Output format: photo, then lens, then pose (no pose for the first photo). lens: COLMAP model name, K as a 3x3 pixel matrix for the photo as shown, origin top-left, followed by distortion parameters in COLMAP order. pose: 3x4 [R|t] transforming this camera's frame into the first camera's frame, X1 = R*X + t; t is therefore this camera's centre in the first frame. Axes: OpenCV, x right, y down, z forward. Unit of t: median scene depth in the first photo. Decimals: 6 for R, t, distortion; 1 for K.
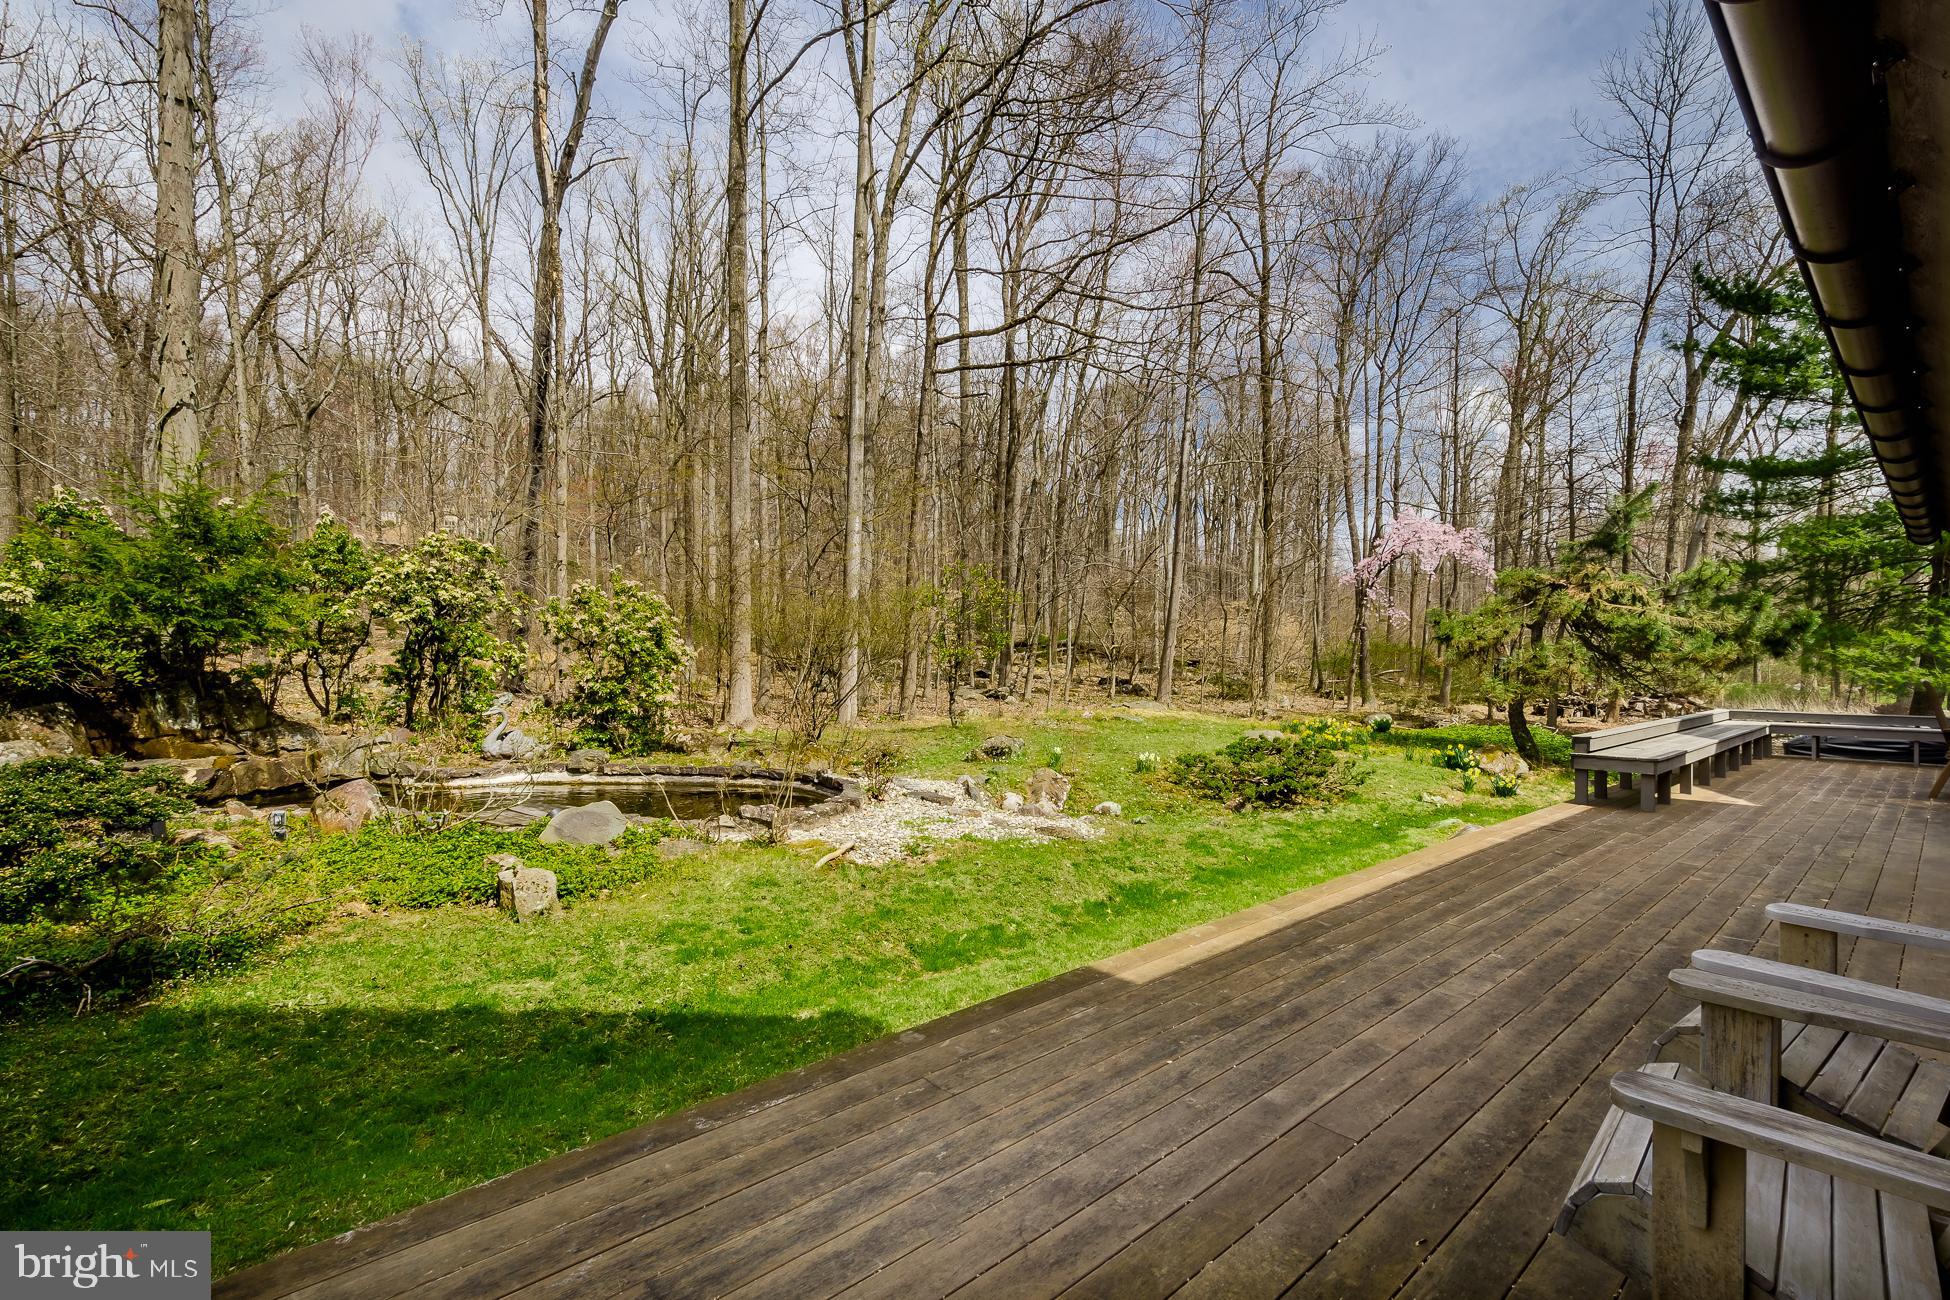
lens RADIAL K [[876.9, 0, 970.6], [0, 876.9, 655.1], [0, 0, 1]] dist [0.013113, 0.000011]
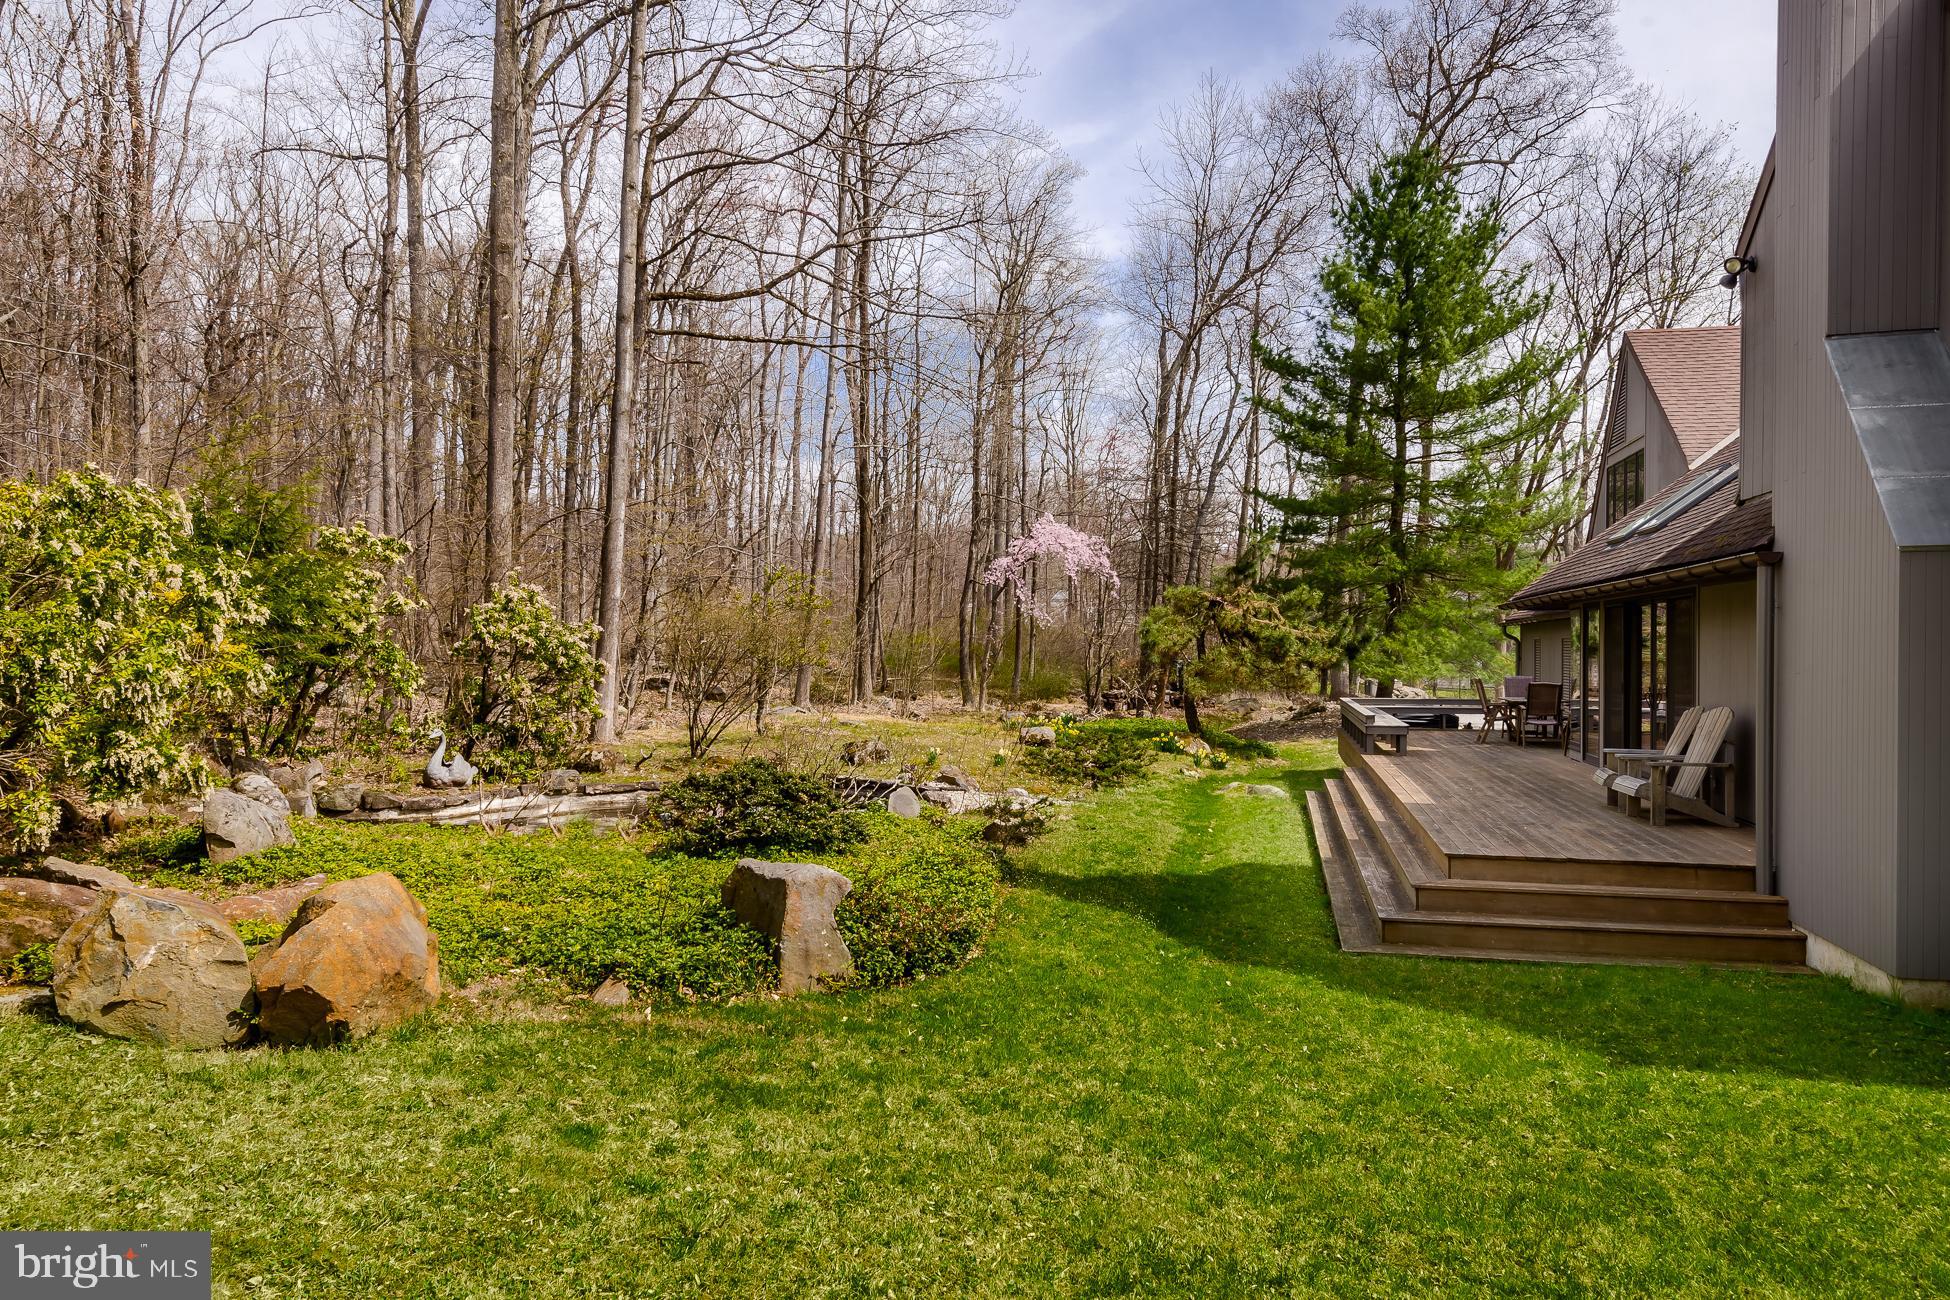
lens RADIAL K [[1281.6, 0, 971.2], [0, 1281.6, 645.0], [0, 0, 1]] dist [0.051796, 0.001271]
pose [[0.818010, -0.000560, 0.575204, -0.795628], [-0.000895, 0.999997, 0.002247, -0.026528], [-0.575203, -0.002353, 0.818007, -0.345312]]
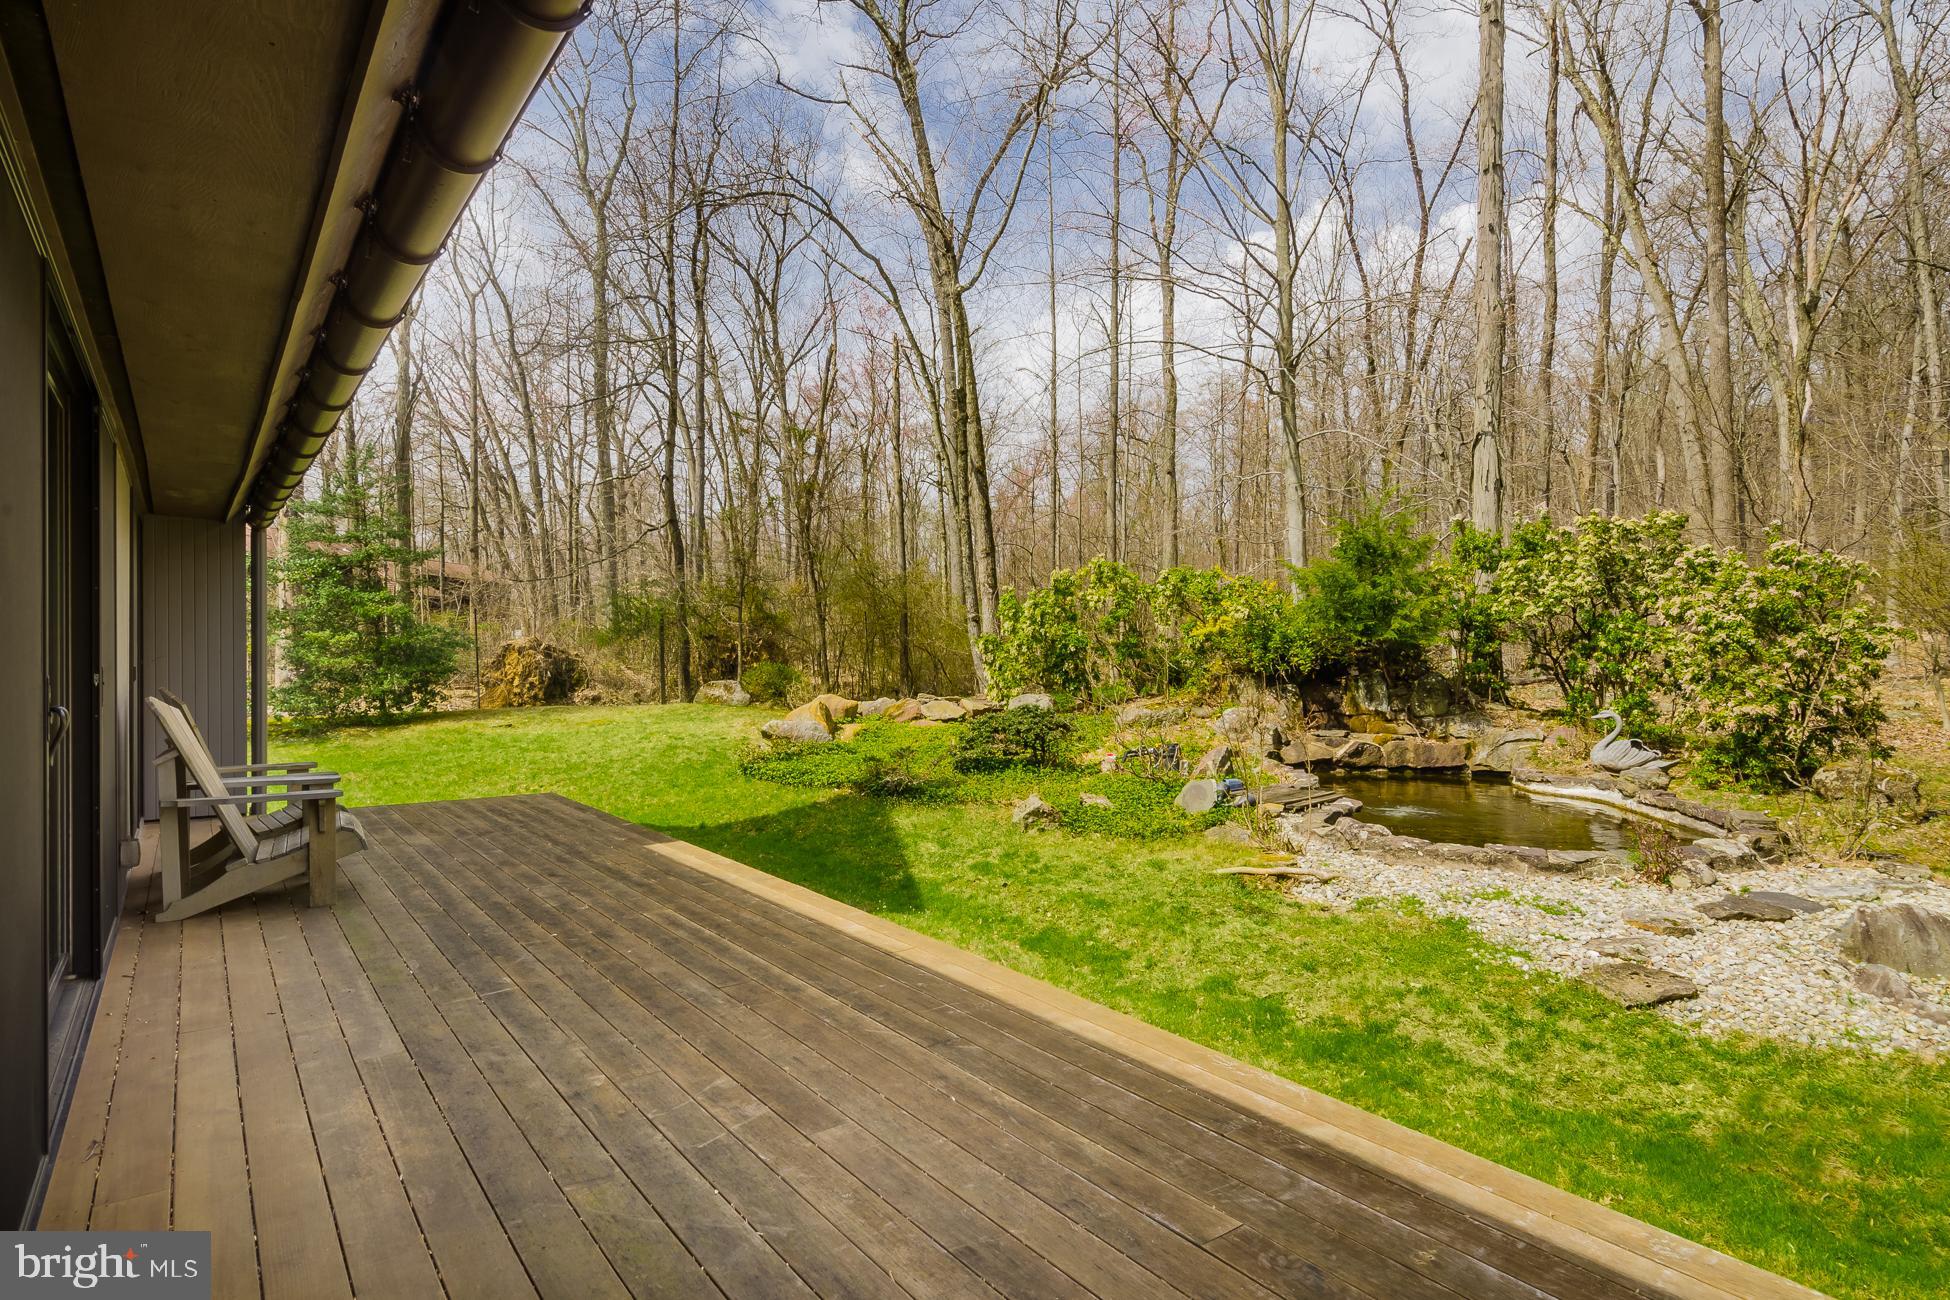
lens RADIAL K [[1049.5, 0, 963.6], [0, 1049.5, 650.3], [0, 0, 1]] dist [0.007273, 0.000573]
pose [[-0.098461, -0.005352, -0.995127, 0.534009], [0.000115, 0.999985, -0.005390, 0.004795], [0.995141, -0.000645, -0.098459, 0.456096]]
